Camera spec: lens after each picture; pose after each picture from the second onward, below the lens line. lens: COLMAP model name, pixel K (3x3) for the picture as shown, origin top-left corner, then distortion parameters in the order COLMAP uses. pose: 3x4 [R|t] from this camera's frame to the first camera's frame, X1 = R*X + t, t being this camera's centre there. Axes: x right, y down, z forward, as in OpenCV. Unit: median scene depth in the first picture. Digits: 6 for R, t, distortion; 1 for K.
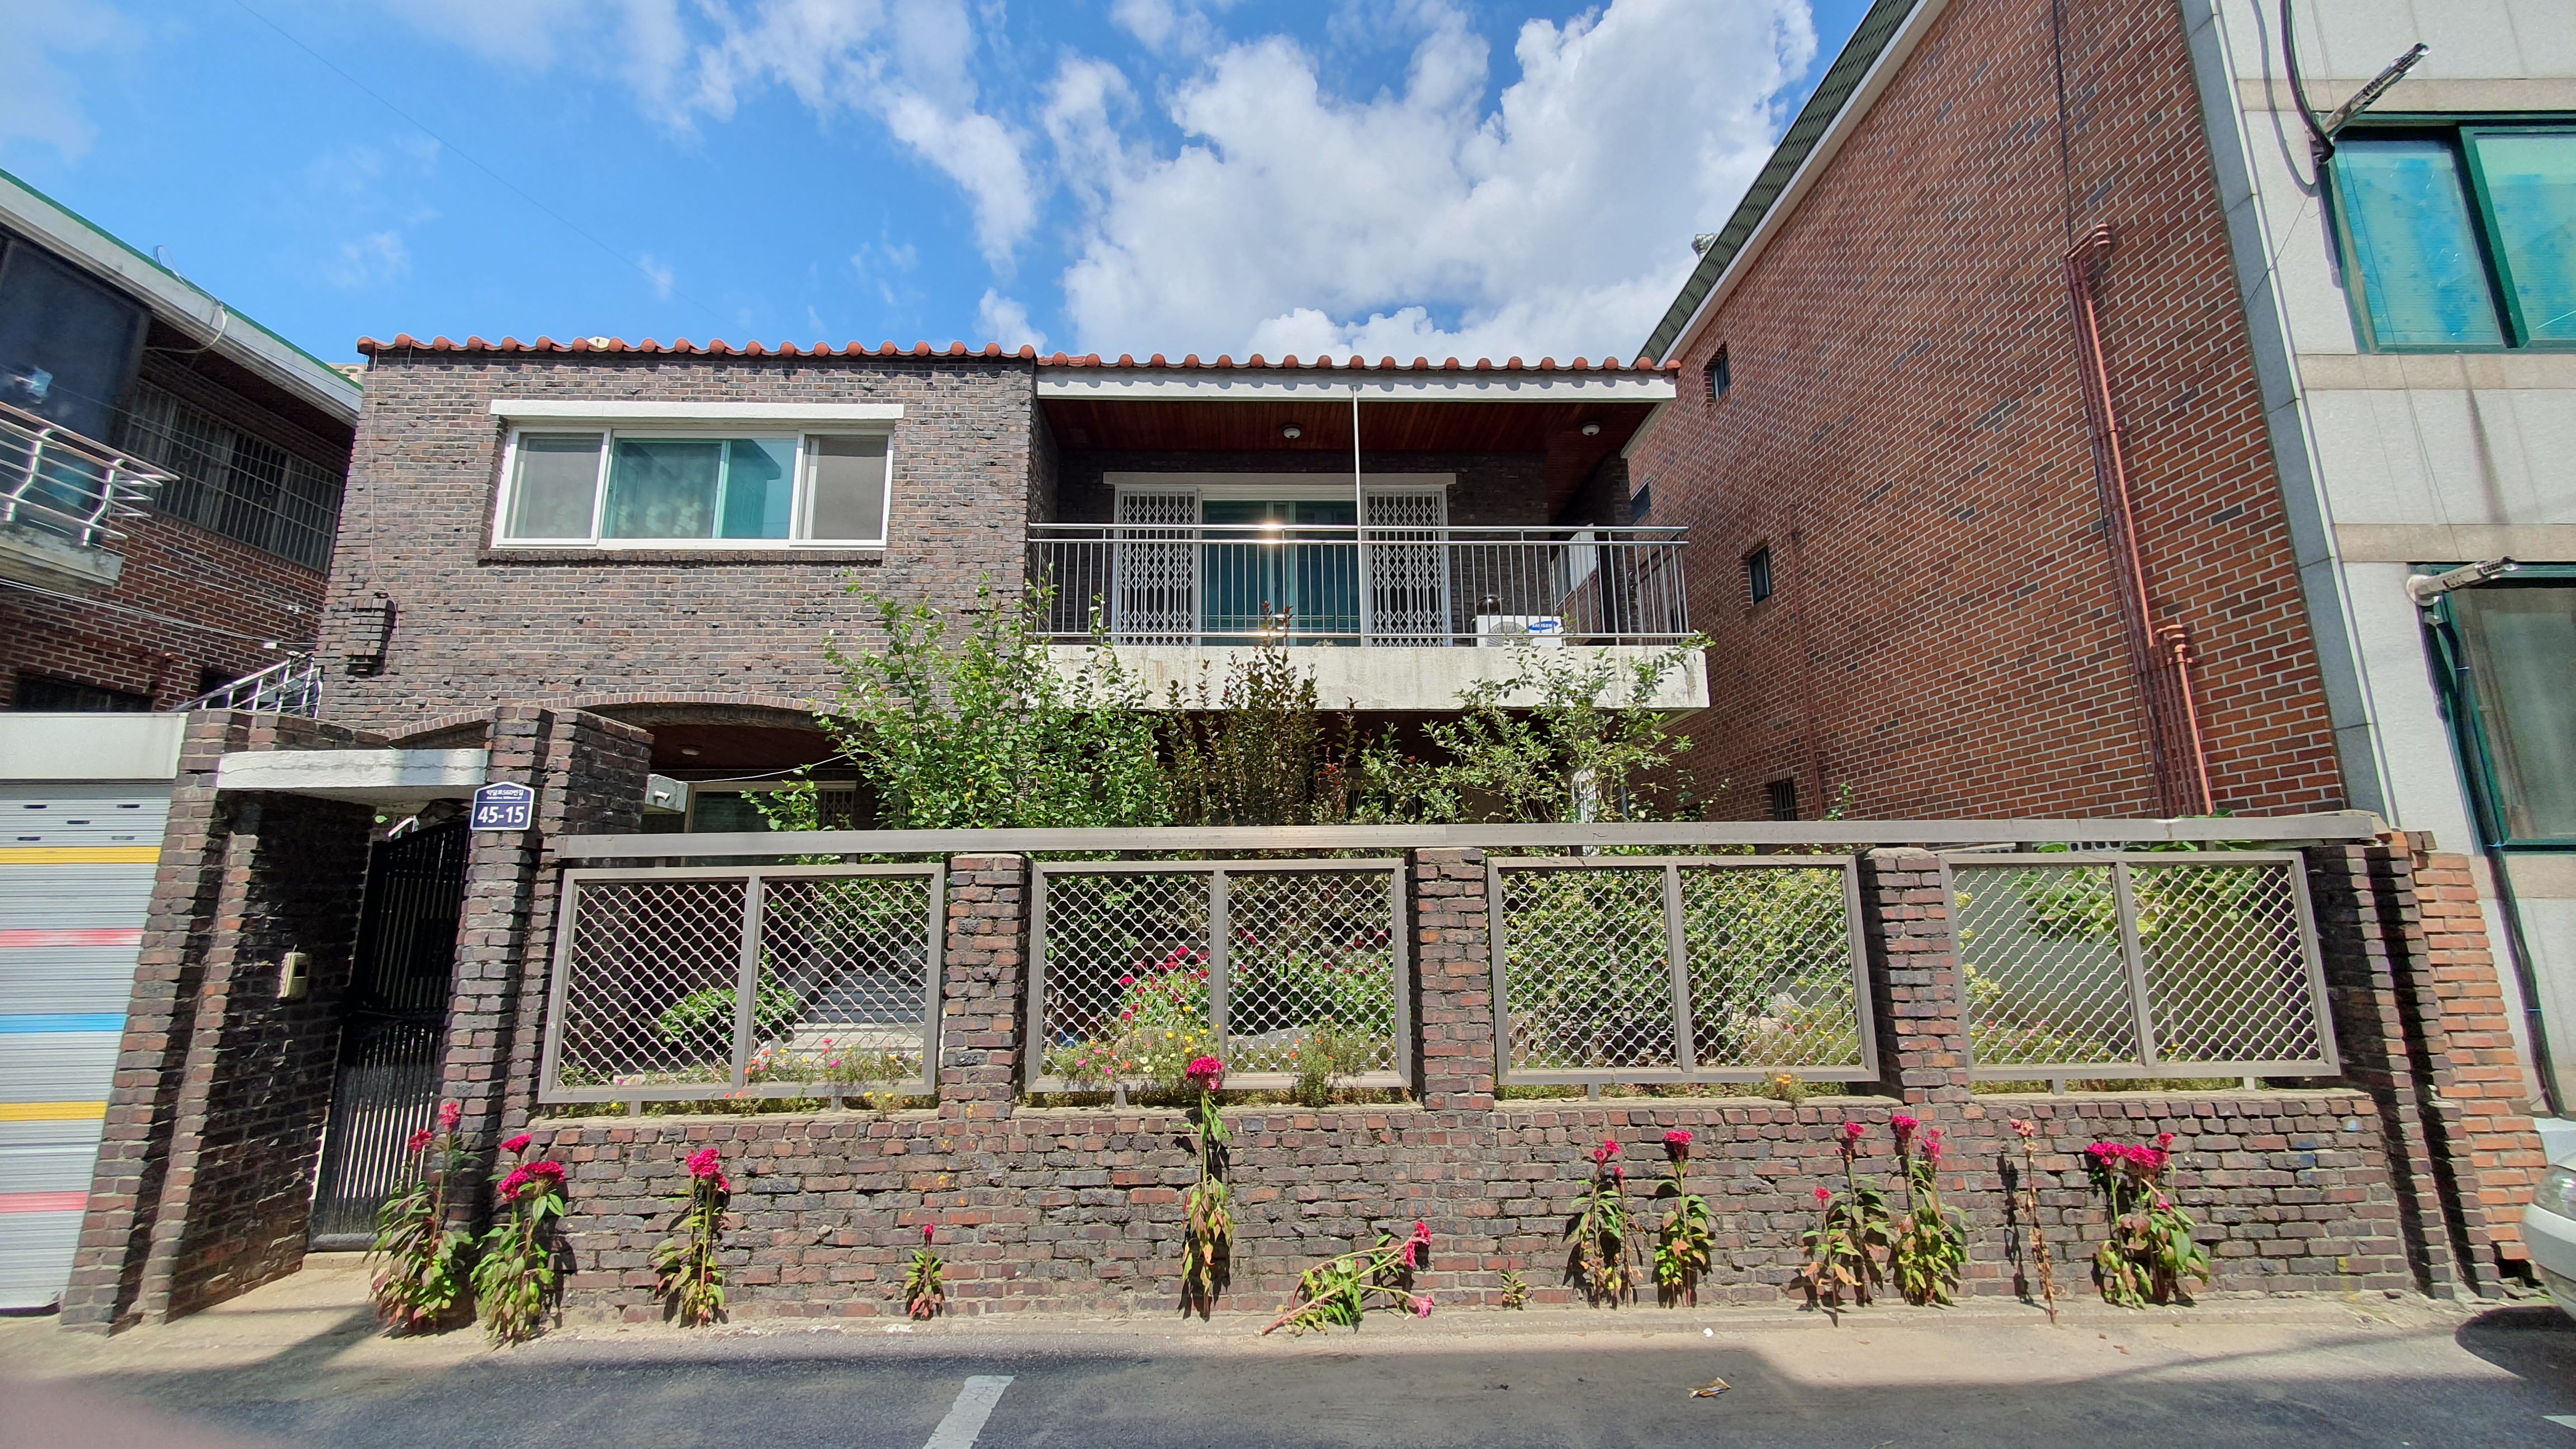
lens RADIAL K [[1020.5, 0, 1288.0], [0, 1020.5, 724.5], [0, 0, 1]] dist [0.009796, 0.000128]
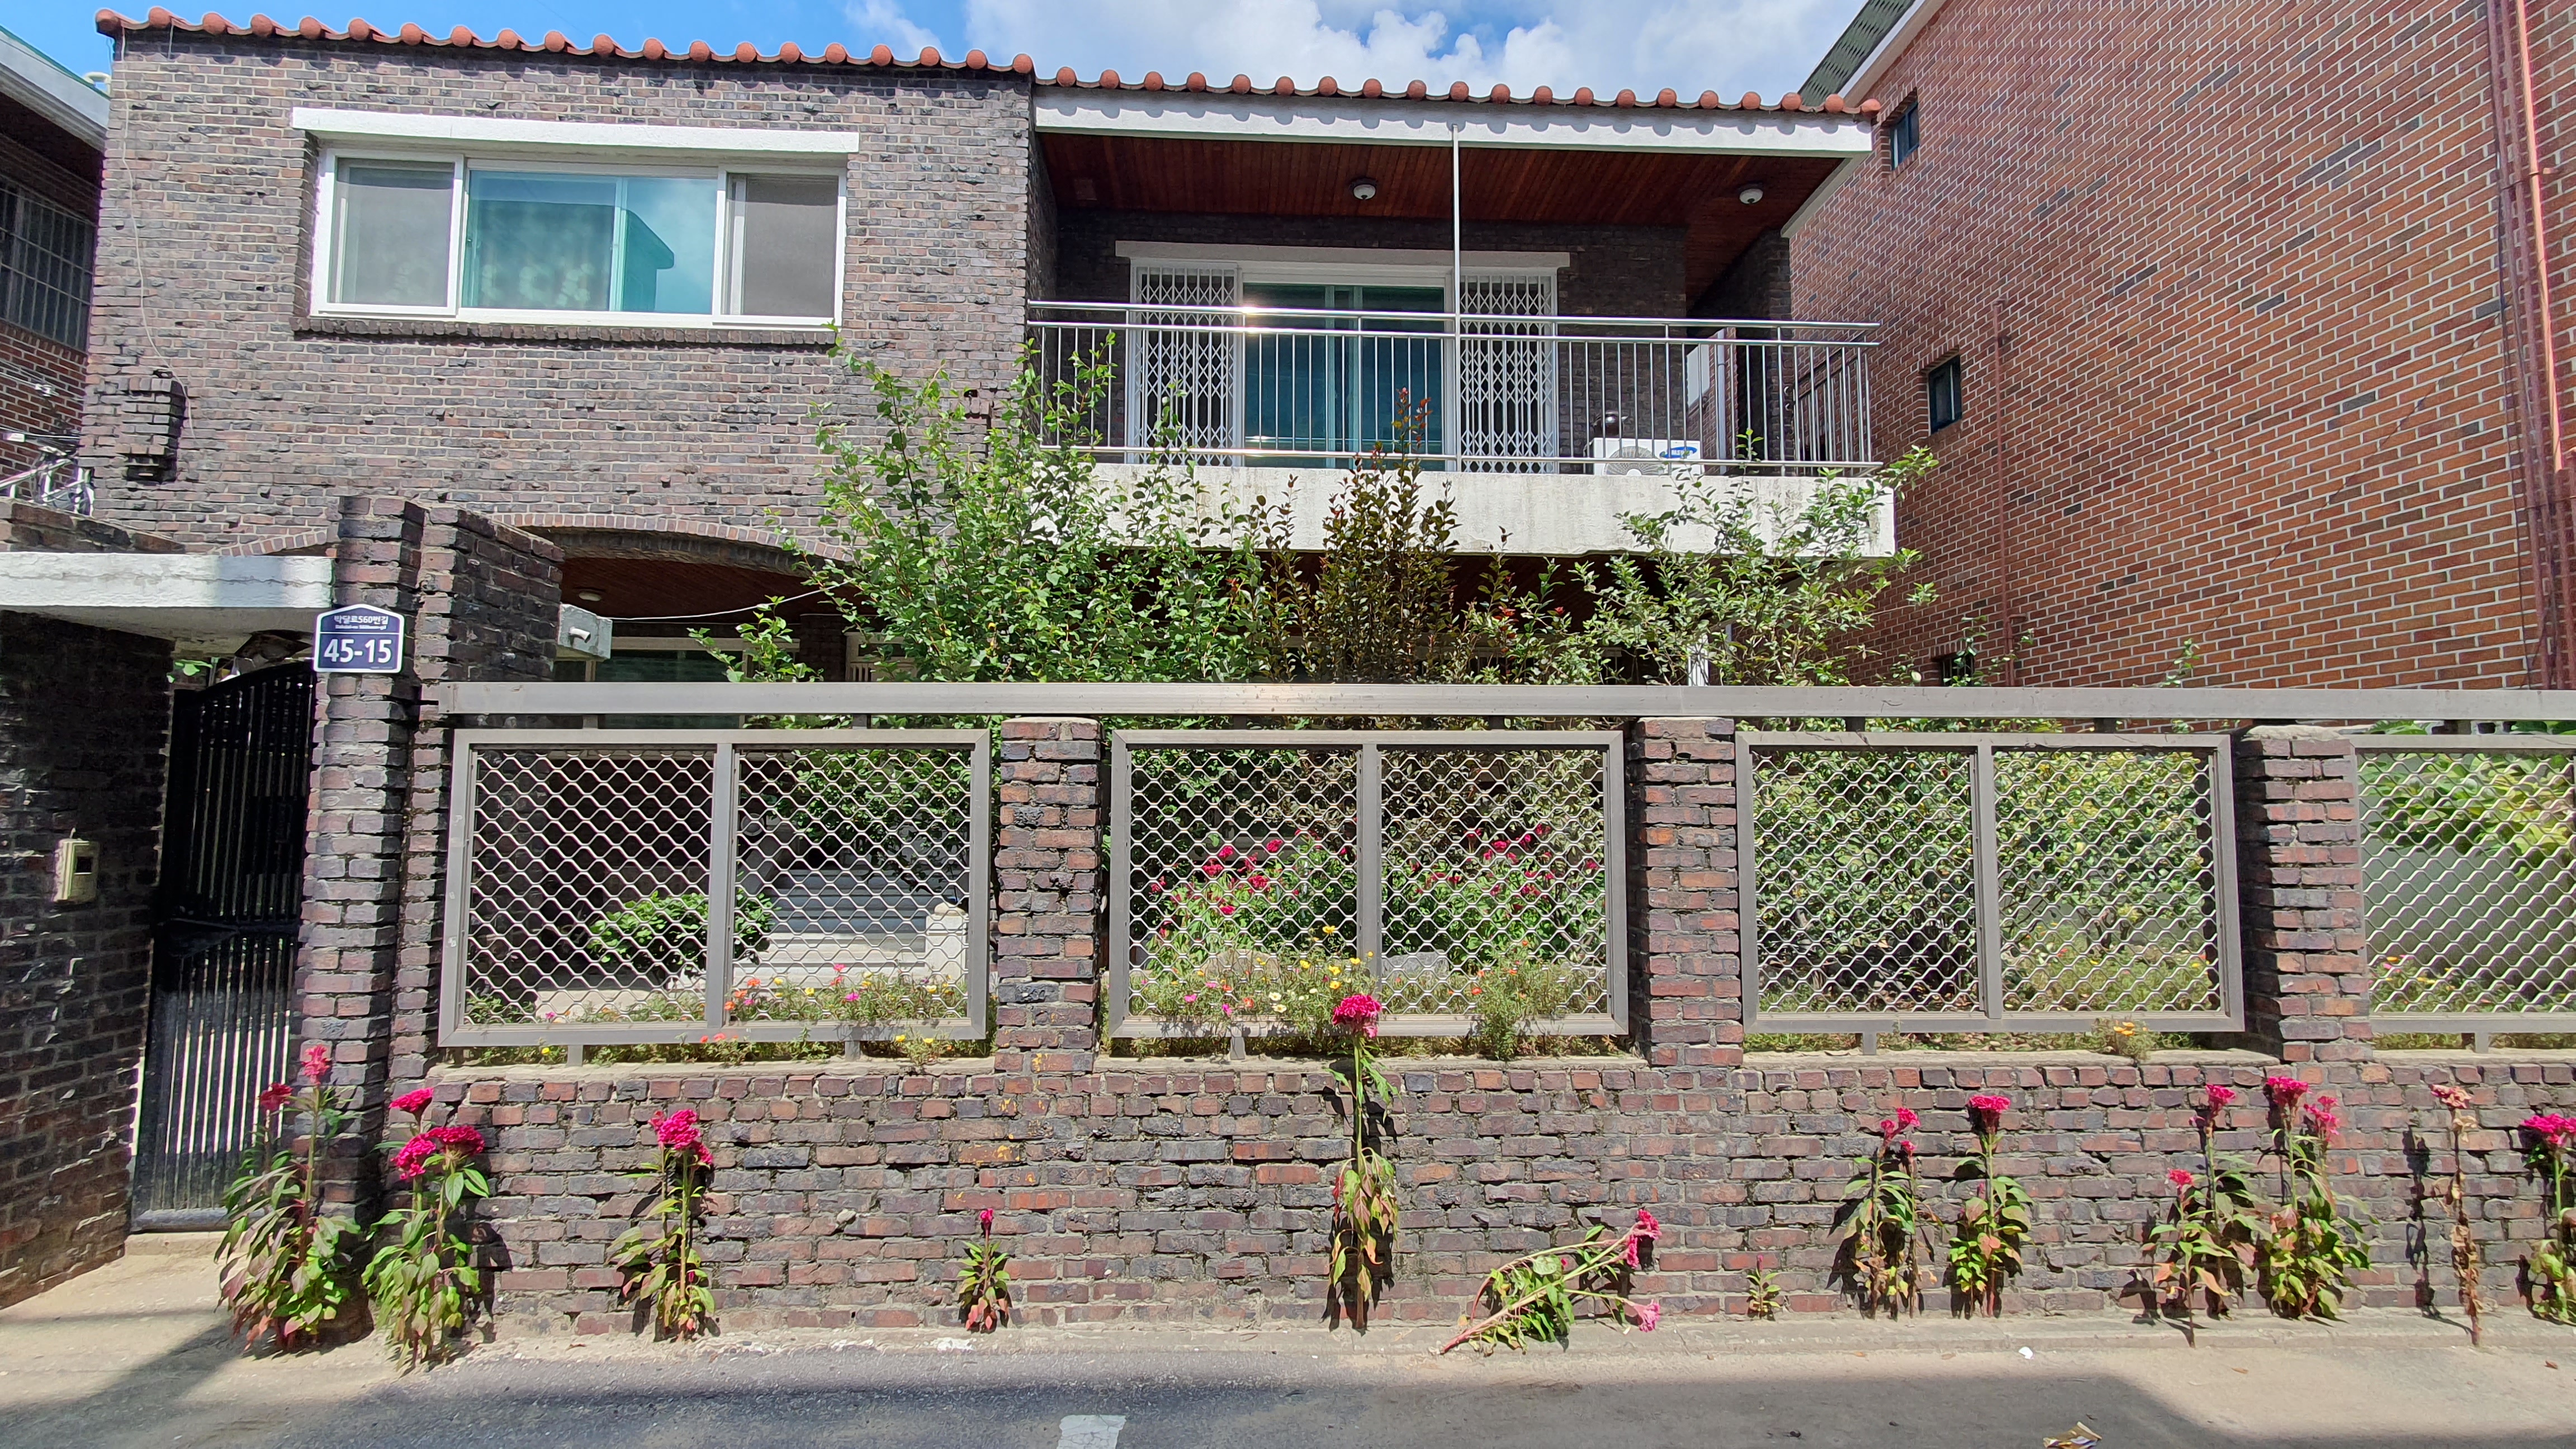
lens RADIAL K [[1162.2, 0, 1288.0], [0, 1162.2, 724.5], [0, 0, 1]] dist [0.002382, 0.010207]
pose [[0.999564, 0.013863, 0.026065, -0.150232], [-0.016629, 0.993893, 0.109091, 0.040375], [-0.024394, -0.109477, 0.993690, 0.183770]]
